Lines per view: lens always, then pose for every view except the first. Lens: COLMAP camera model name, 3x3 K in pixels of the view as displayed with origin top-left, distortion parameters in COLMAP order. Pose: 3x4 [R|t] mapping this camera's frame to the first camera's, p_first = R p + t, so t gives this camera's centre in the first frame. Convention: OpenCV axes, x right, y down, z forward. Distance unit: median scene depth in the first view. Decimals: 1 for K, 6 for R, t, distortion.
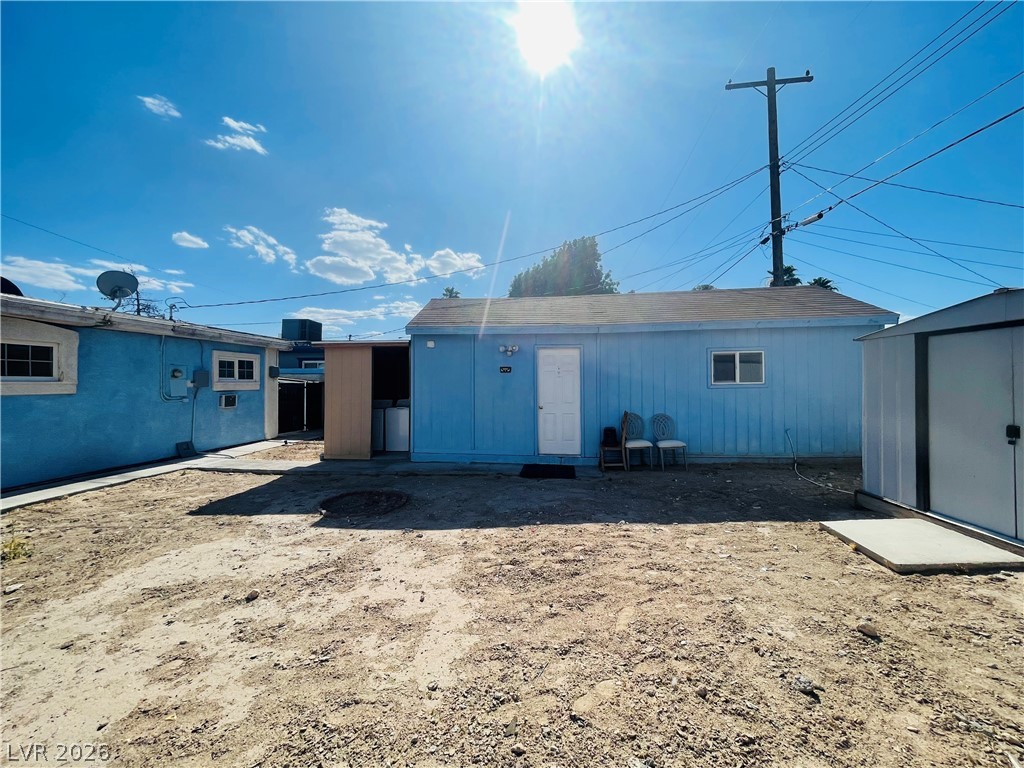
lens RADIAL K [[408.1, 0, 512.0], [0, 408.1, 384.0], [0, 0, 1]] dist [-0.026656, -0.000146]
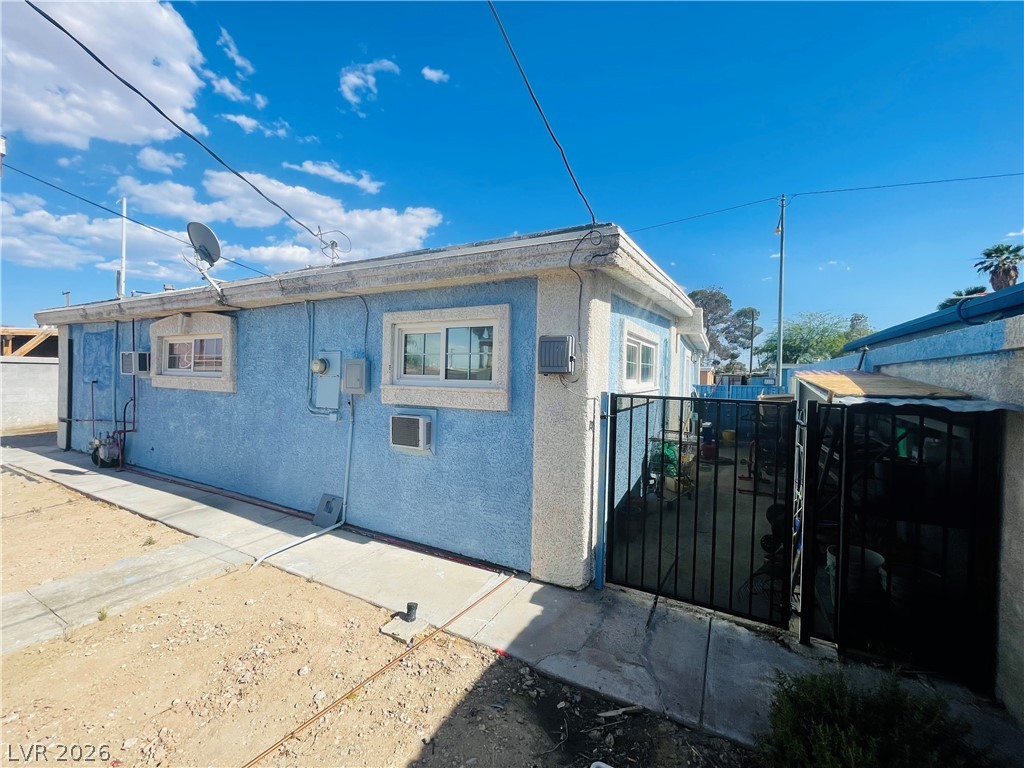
lens RADIAL K [[415.0, 0, 512.8], [0, 415.0, 380.5], [0, 0, 1]] dist [-0.003184, -0.000296]
pose [[-0.394298, 0.005396, -0.918967, -0.375664], [-0.017214, 0.999764, 0.013256, -0.017126], [0.918821, 0.021046, -0.394113, 1.318717]]
